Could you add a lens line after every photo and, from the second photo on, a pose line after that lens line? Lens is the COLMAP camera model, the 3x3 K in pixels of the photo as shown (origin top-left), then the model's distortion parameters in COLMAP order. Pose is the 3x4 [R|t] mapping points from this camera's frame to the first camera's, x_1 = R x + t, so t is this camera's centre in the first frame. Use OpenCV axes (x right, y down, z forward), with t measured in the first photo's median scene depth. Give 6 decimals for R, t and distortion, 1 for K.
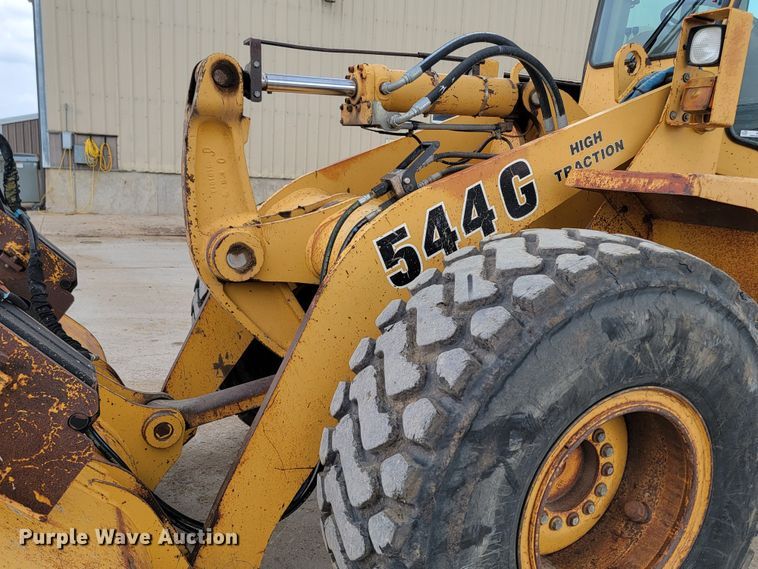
lens RADIAL K [[638.5, 0, 379.0], [0, 638.5, 284.5], [0, 0, 1]] dist [0.038922, -0.011130]
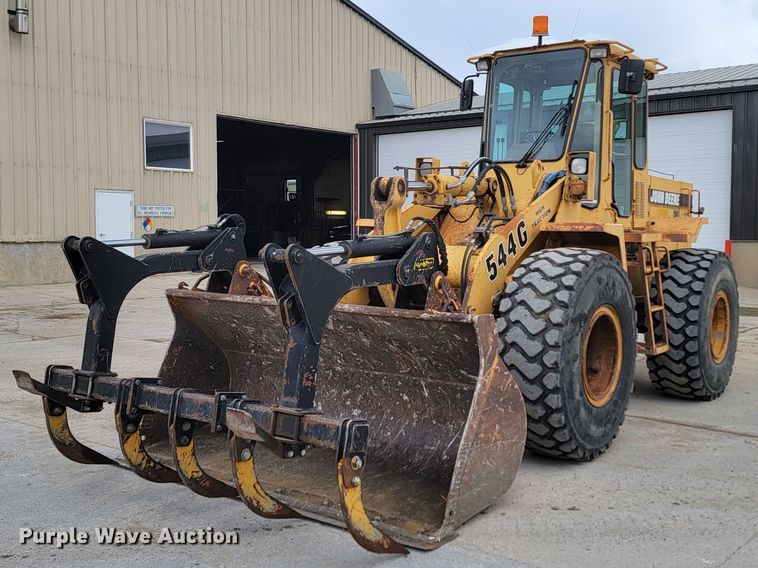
lens RADIAL K [[850.9, 0, 380.4], [0, 850.9, 260.3], [0, 0, 1]] dist [0.055197, 0.000172]
pose [[0.889154, -0.068940, 0.452385, -1.493293], [0.124062, 0.987879, -0.093296, 0.145794], [-0.440470, 0.139078, 0.886929, -1.298156]]
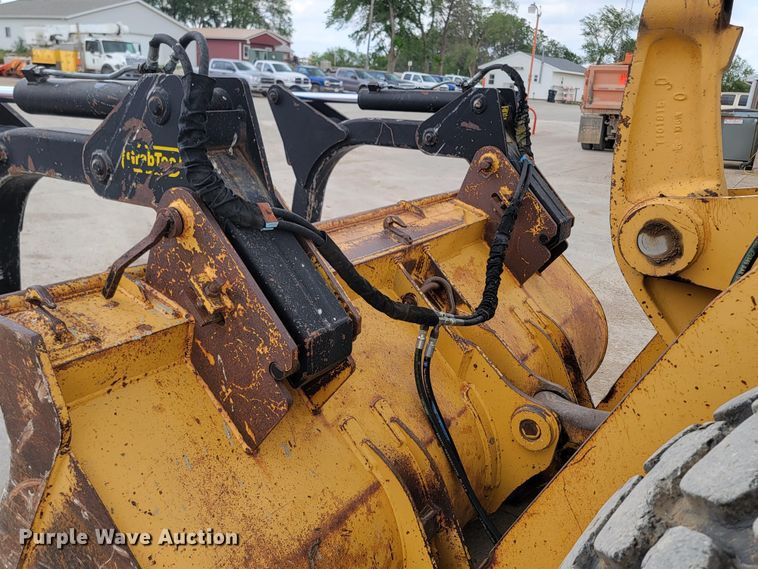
lens RADIAL K [[638.5, 0, 379.0], [0, 638.5, 284.5], [0, 0, 1]] dist [0.038922, -0.011130]
pose [[0.506768, 0.240633, -0.827818, 0.219608], [-0.189943, 0.967822, 0.165052, -0.056804], [0.840897, 0.073595, 0.536168, 0.405441]]
